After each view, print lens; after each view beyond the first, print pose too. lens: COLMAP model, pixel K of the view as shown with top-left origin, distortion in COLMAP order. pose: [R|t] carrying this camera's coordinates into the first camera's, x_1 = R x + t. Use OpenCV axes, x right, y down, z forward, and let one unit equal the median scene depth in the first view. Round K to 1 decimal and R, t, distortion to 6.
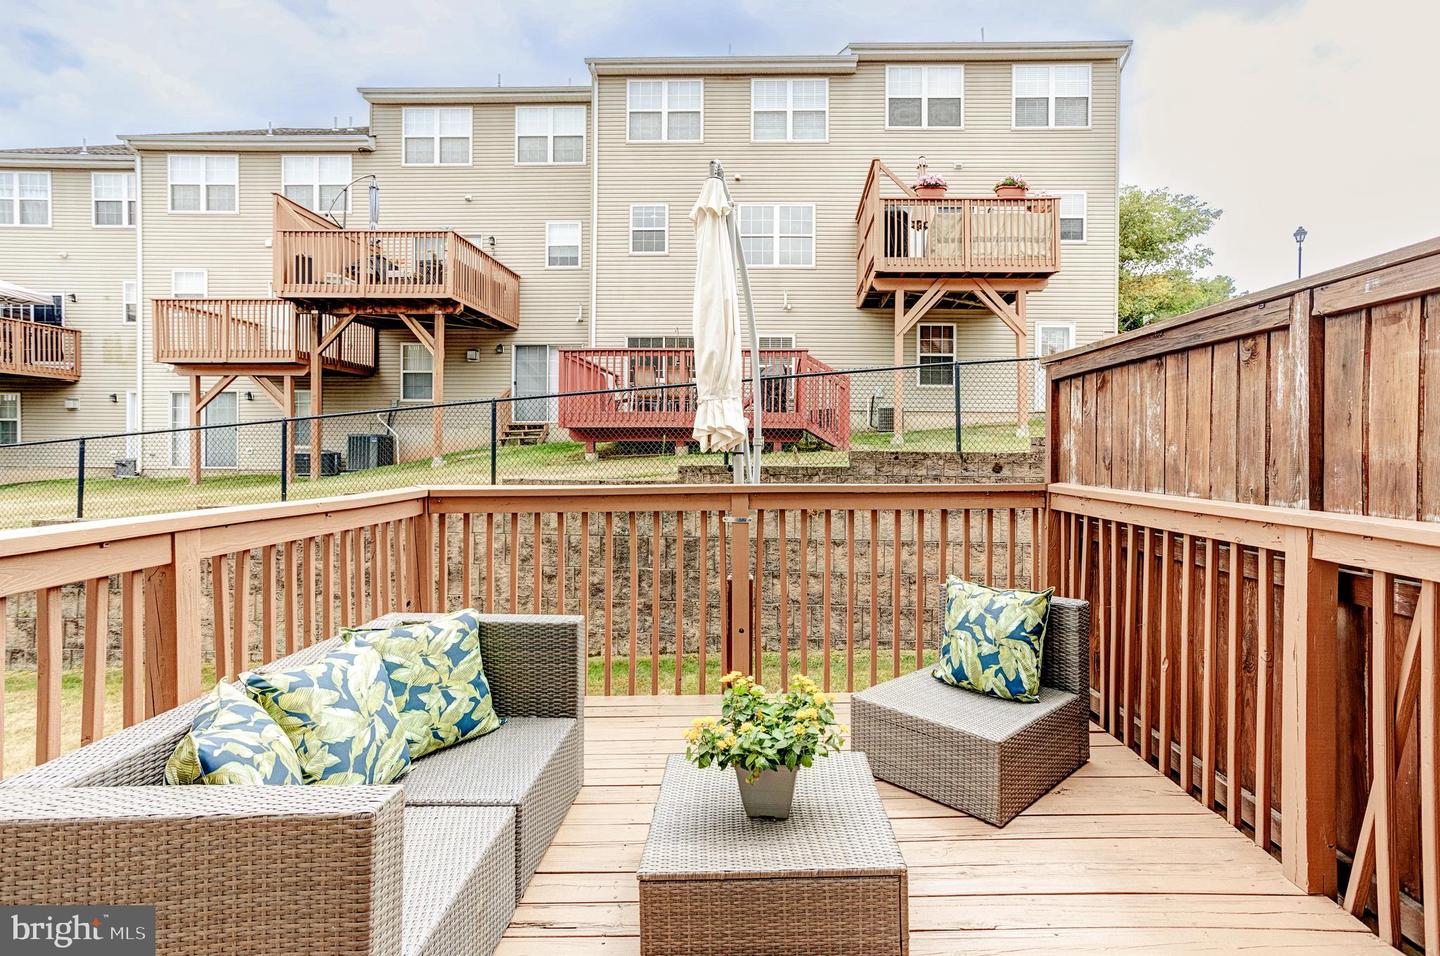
lens RADIAL K [[697.2, 0, 757.6], [0, 697.2, 464.4], [0, 0, 1]] dist [-0.017827, 0.028102]
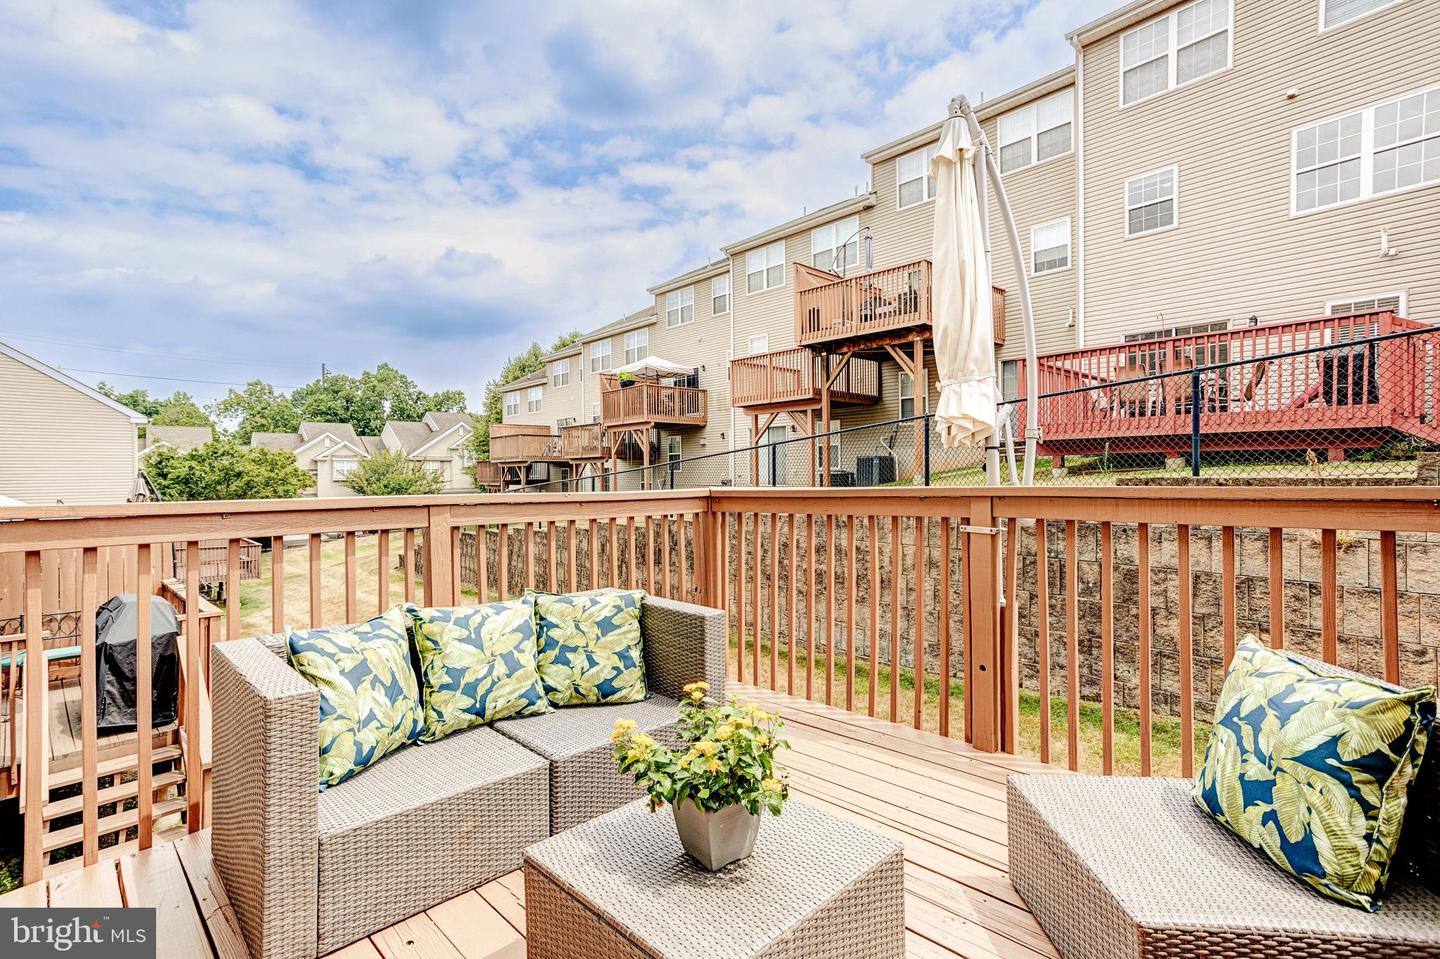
lens RADIAL K [[683.8, 0, 721.2], [0, 683.8, 480.7], [0, 0, 1]] dist [-0.009691, 0.018105]
pose [[0.697683, -0.002425, -0.716402, 0.083191], [-0.003573, 0.999970, -0.006864, 0.007294], [0.716398, 0.007349, 0.697654, 0.059443]]
